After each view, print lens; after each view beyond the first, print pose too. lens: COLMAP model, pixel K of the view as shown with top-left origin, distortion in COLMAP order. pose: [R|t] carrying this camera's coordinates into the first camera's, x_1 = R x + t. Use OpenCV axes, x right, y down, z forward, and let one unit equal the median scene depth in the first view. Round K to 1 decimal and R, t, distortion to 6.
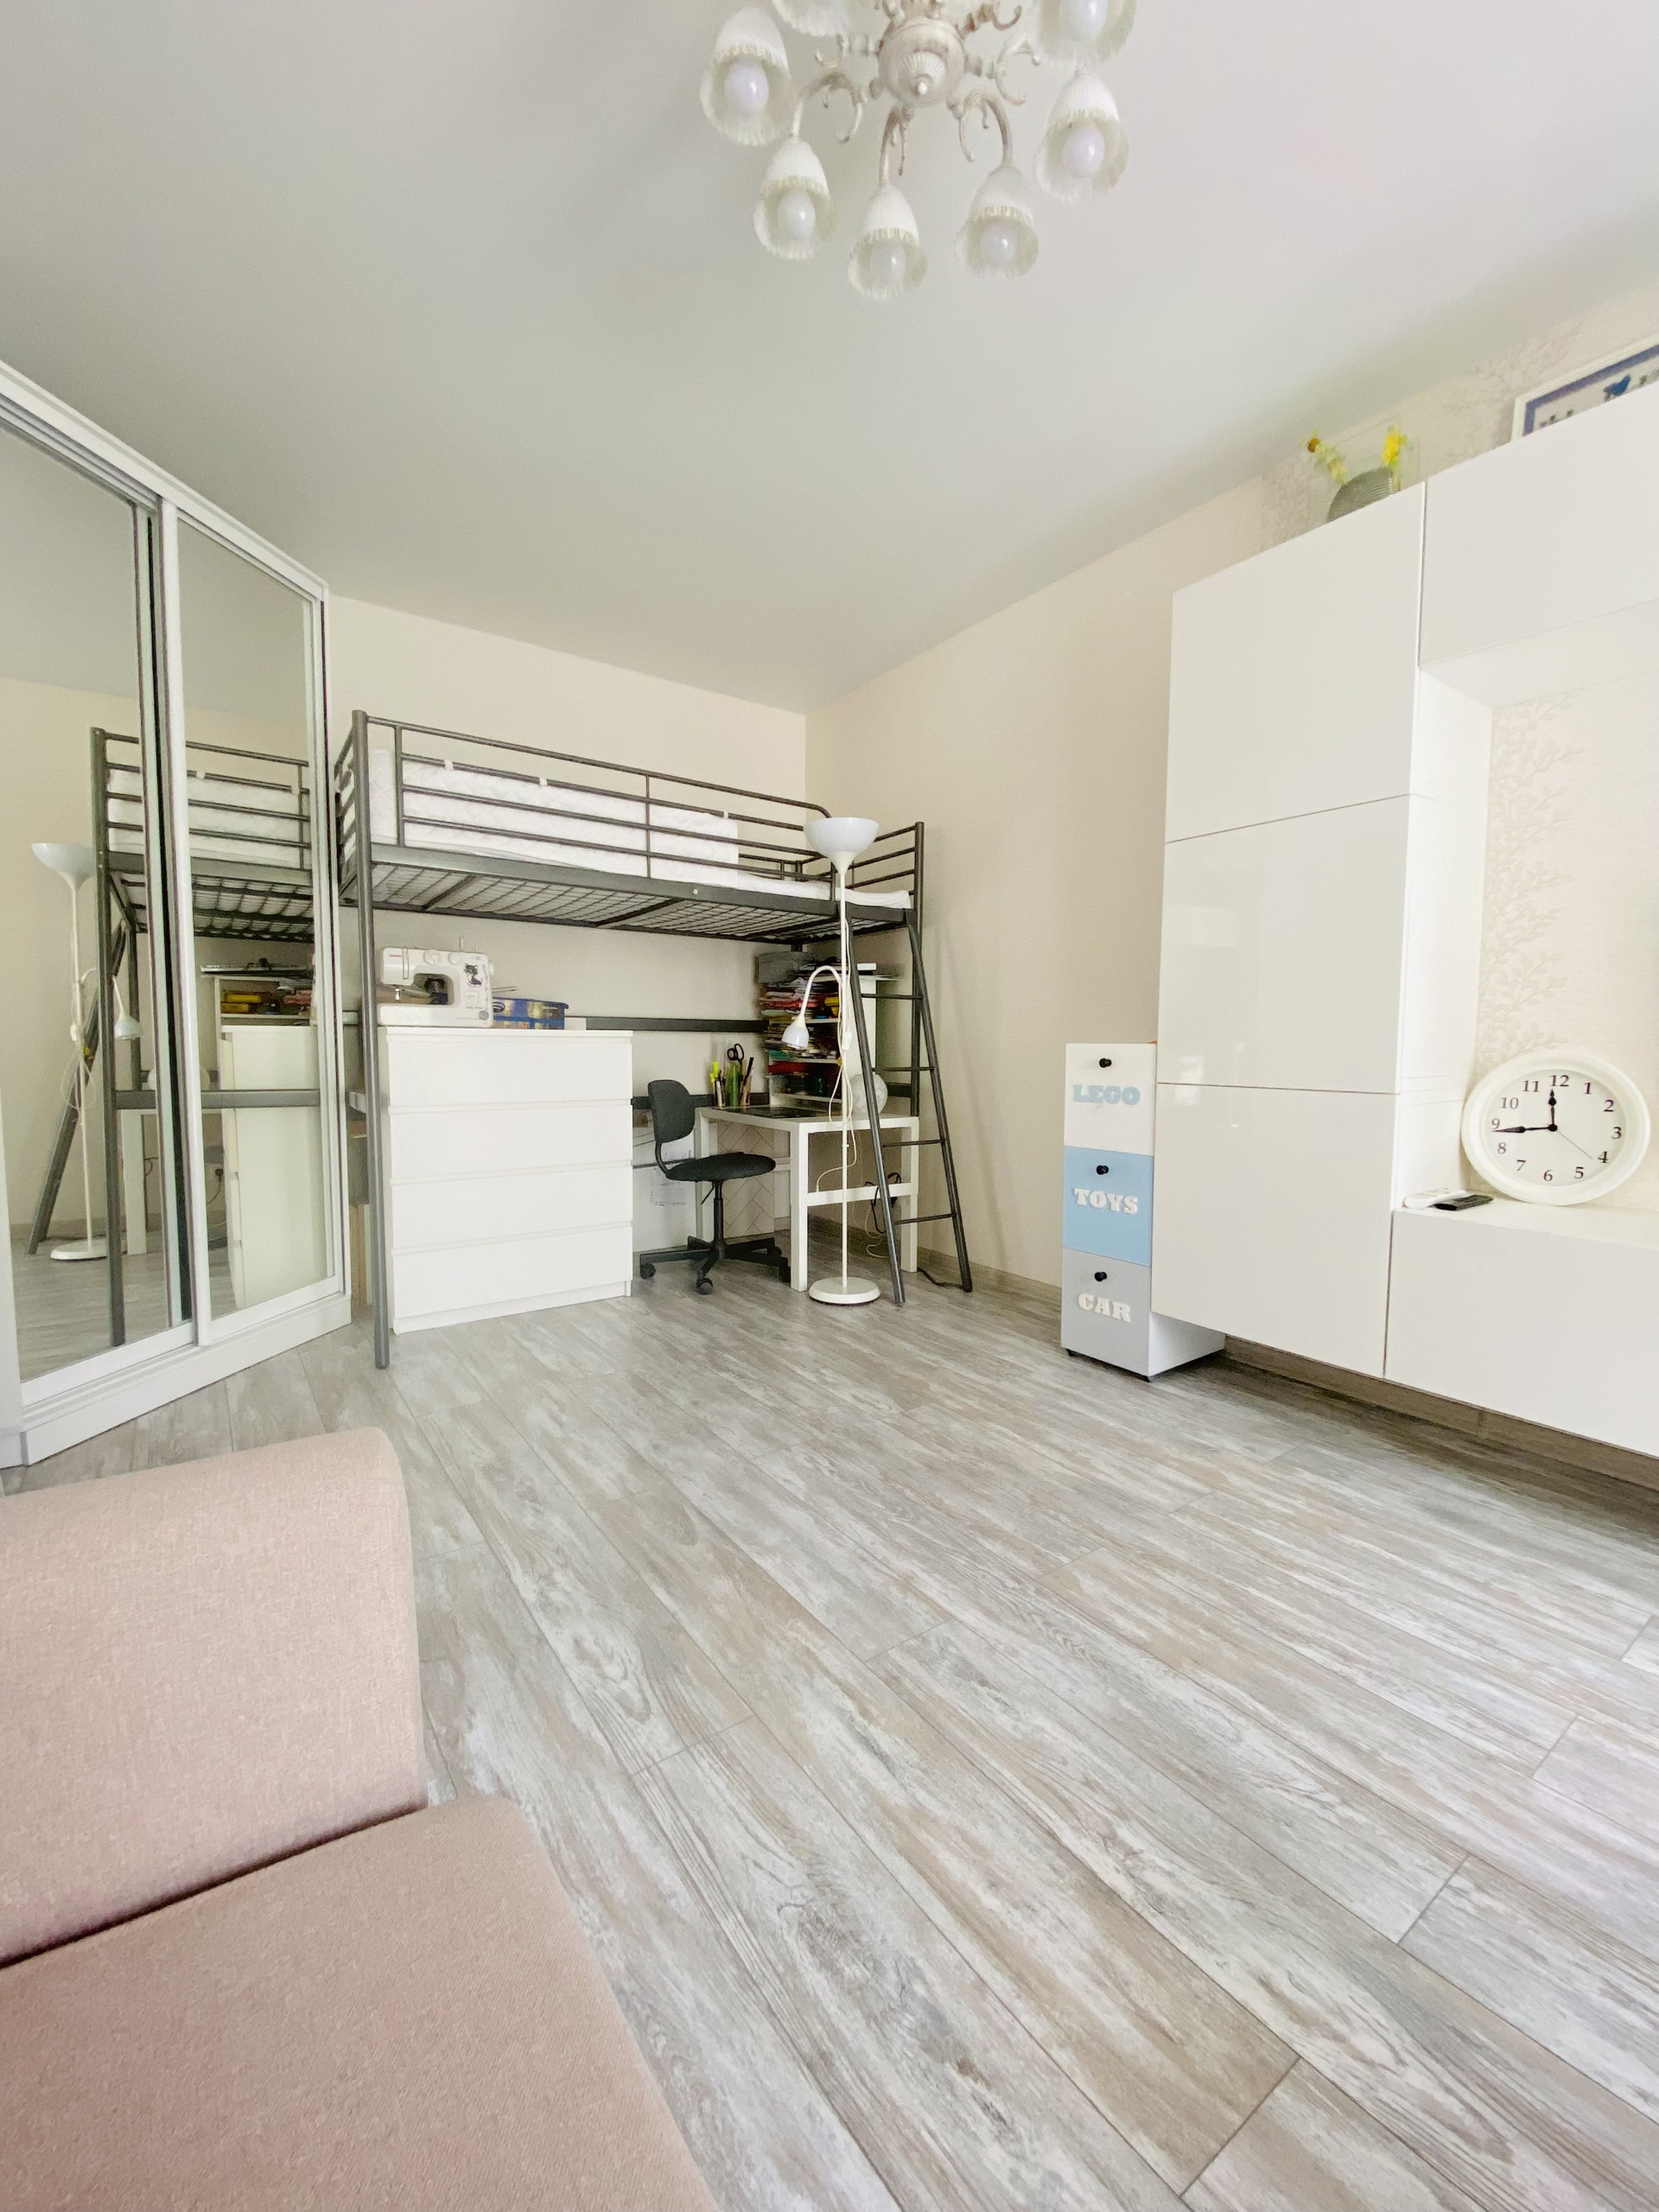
lens RADIAL K [[899.2, 0, 829.8], [0, 899.2, 1113.4], [0, 0, 1]] dist [0.021498, -0.020154]
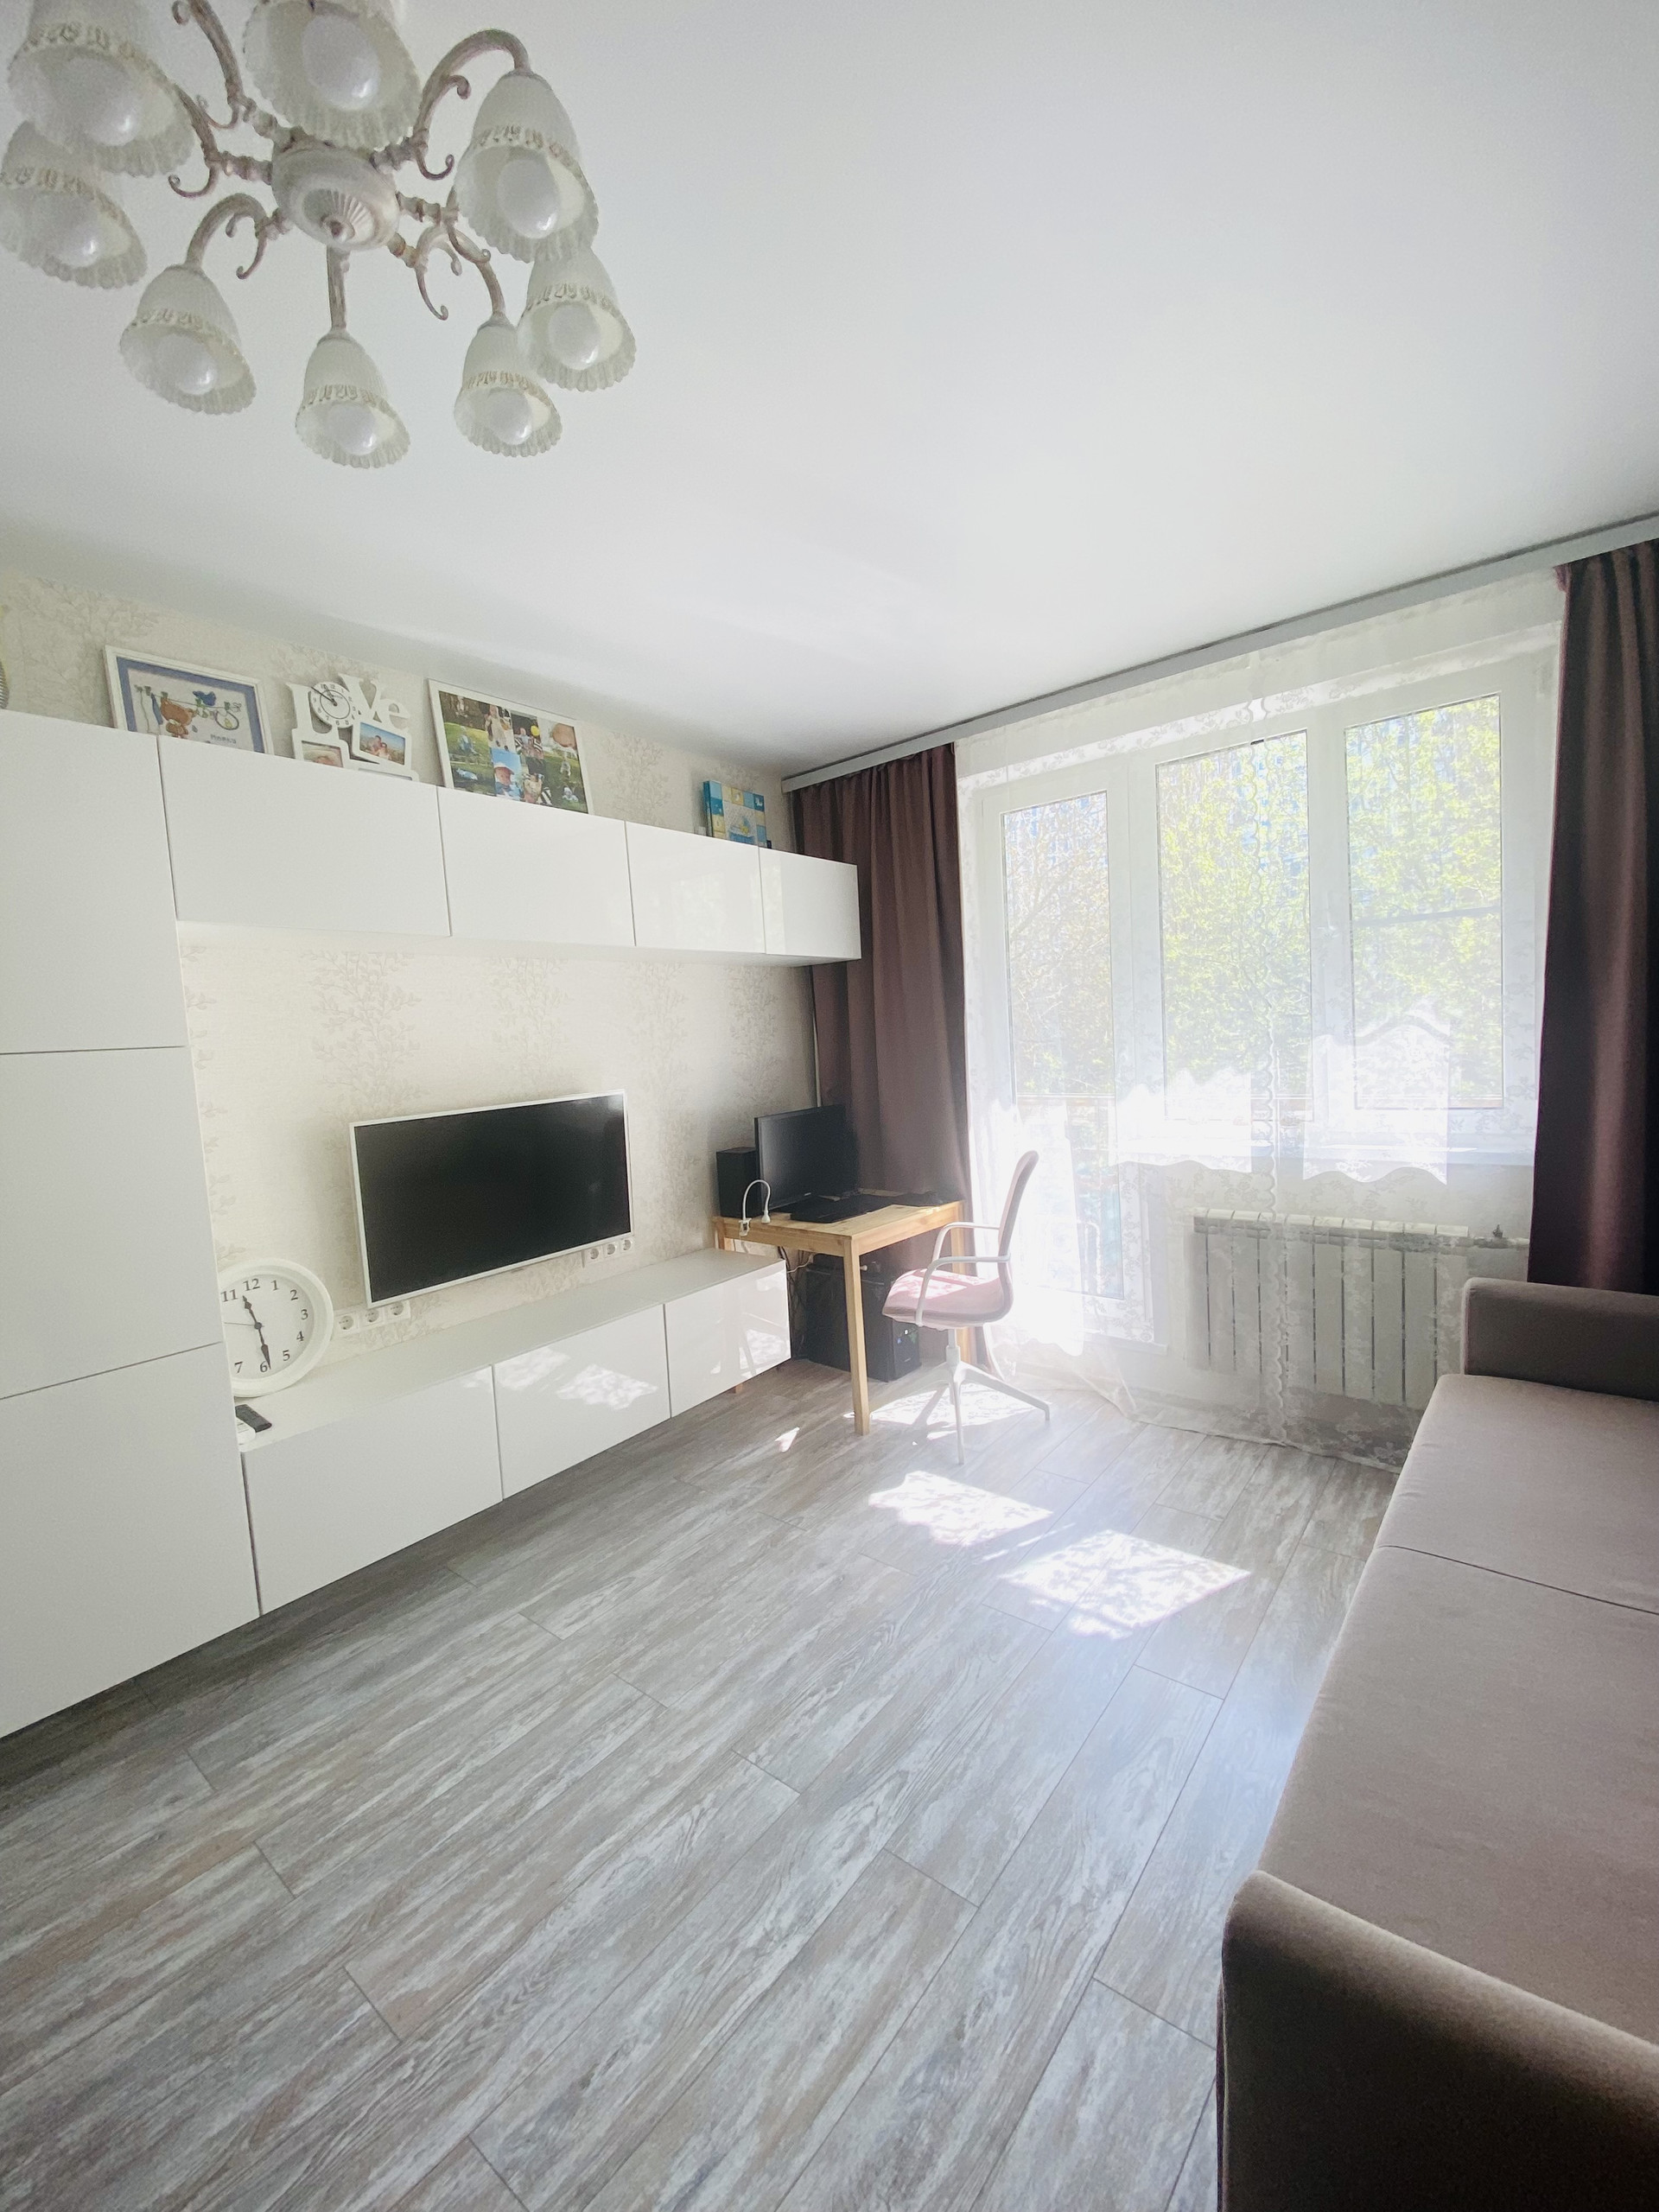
lens RADIAL K [[899.2, 0, 829.8], [0, 899.2, 1113.4], [0, 0, 1]] dist [0.021498, -0.020154]
pose [[-0.269793, -0.074056, 0.960066, -0.818080], [0.134970, 0.984287, 0.113852, -0.486034], [-0.953412, 0.160296, -0.255559, 0.969398]]
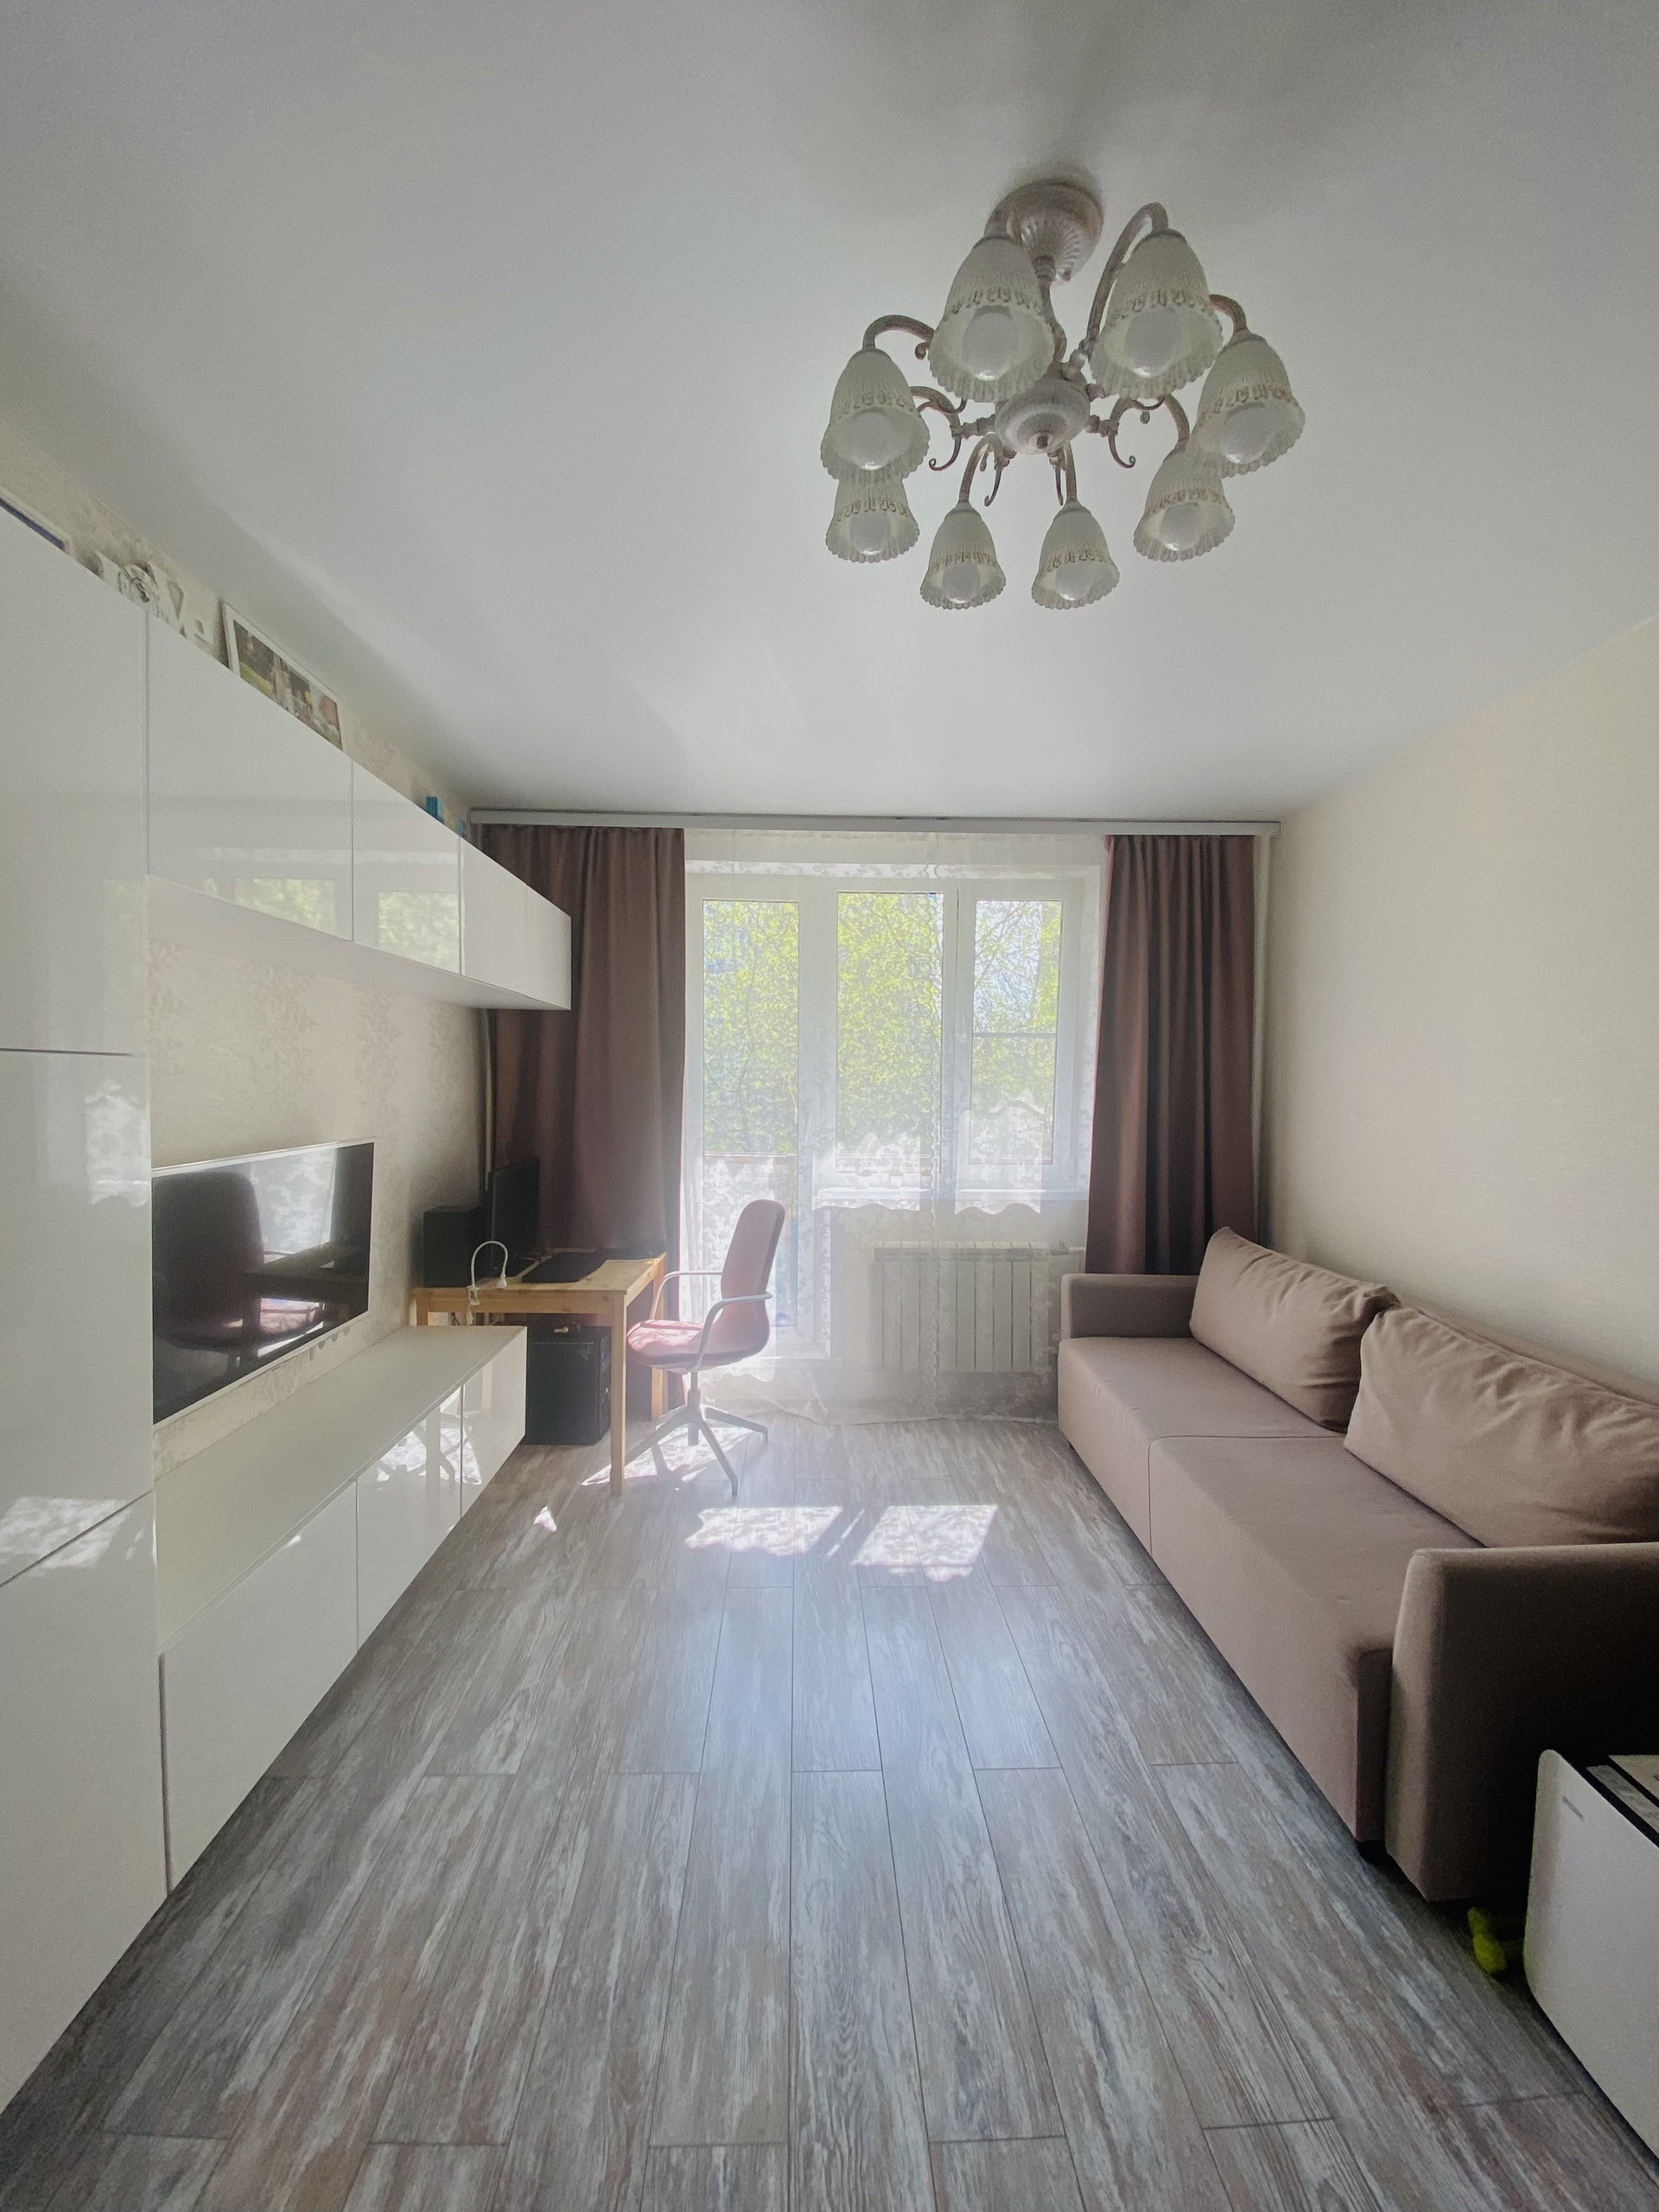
lens RADIAL K [[899.2, 0, 829.8], [0, 899.2, 1113.4], [0, 0, 1]] dist [0.021498, -0.020154]
pose [[-0.834643, -0.031139, 0.549911, -0.264091], [0.032757, 0.993827, 0.105994, -0.594194], [-0.549817, 0.106481, -0.828470, 2.092333]]
